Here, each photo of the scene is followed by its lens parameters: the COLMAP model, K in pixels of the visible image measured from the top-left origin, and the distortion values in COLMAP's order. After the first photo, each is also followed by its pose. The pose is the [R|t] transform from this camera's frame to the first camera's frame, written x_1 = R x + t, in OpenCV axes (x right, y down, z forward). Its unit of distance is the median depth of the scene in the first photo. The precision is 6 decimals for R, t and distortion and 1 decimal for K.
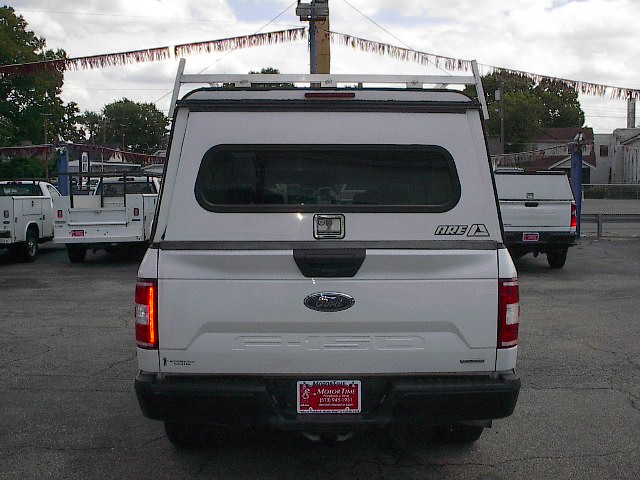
lens RADIAL K [[716.7, 0, 320.0], [0, 716.7, 240.0], [0, 0, 1]] dist [-0.183210, 0.216495]
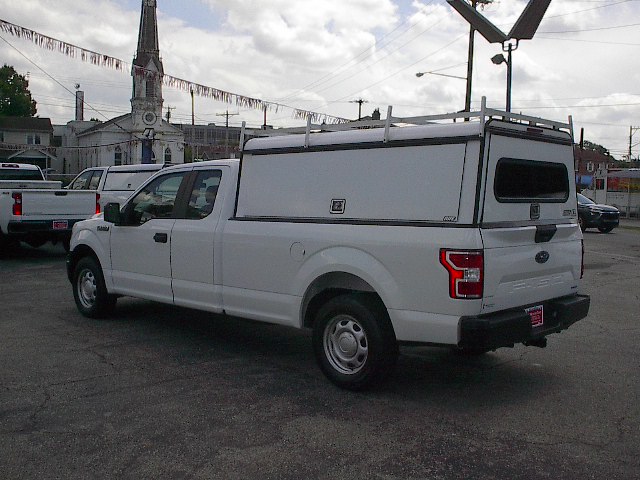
lens RADIAL K [[716.7, 0, 320.0], [0, 716.7, 240.0], [0, 0, 1]] dist [-0.183210, 0.216495]
pose [[0.704988, -0.040348, 0.708071, -0.343946], [0.029688, 0.999184, 0.027377, -0.002975], [-0.708597, 0.001721, 0.705611, 0.050851]]
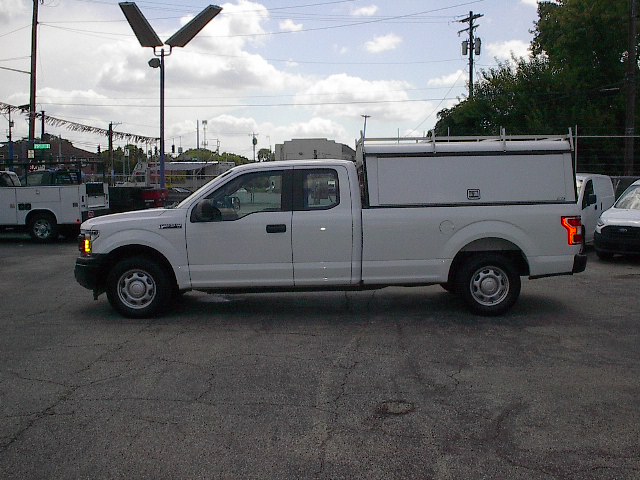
lens RADIAL K [[716.7, 0, 320.0], [0, 716.7, 240.0], [0, 0, 1]] dist [-0.183210, 0.216495]
pose [[0.032430, -0.078191, 0.996411, -0.637119], [0.070420, 0.994636, 0.075760, -0.025970], [-0.996990, 0.067710, 0.037762, 0.425187]]
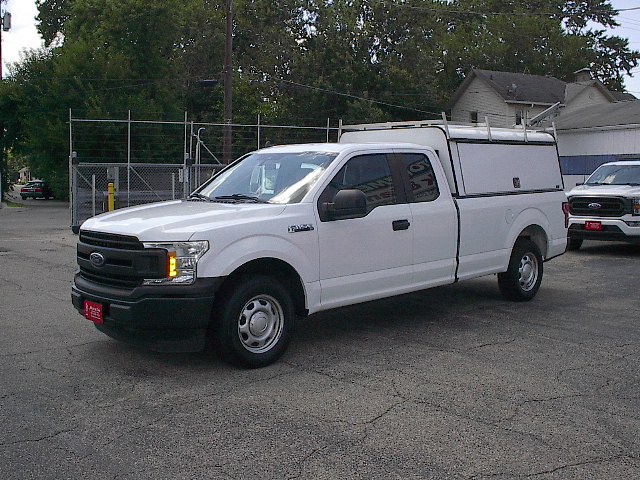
lens RADIAL K [[716.7, 0, 320.0], [0, 716.7, 240.0], [0, 0, 1]] dist [-0.183210, 0.216495]
pose [[-0.680590, -0.068501, 0.729455, -0.374255], [0.046953, 0.989495, 0.136728, -0.050705], [-0.731158, 0.127306, -0.670225, 0.832183]]
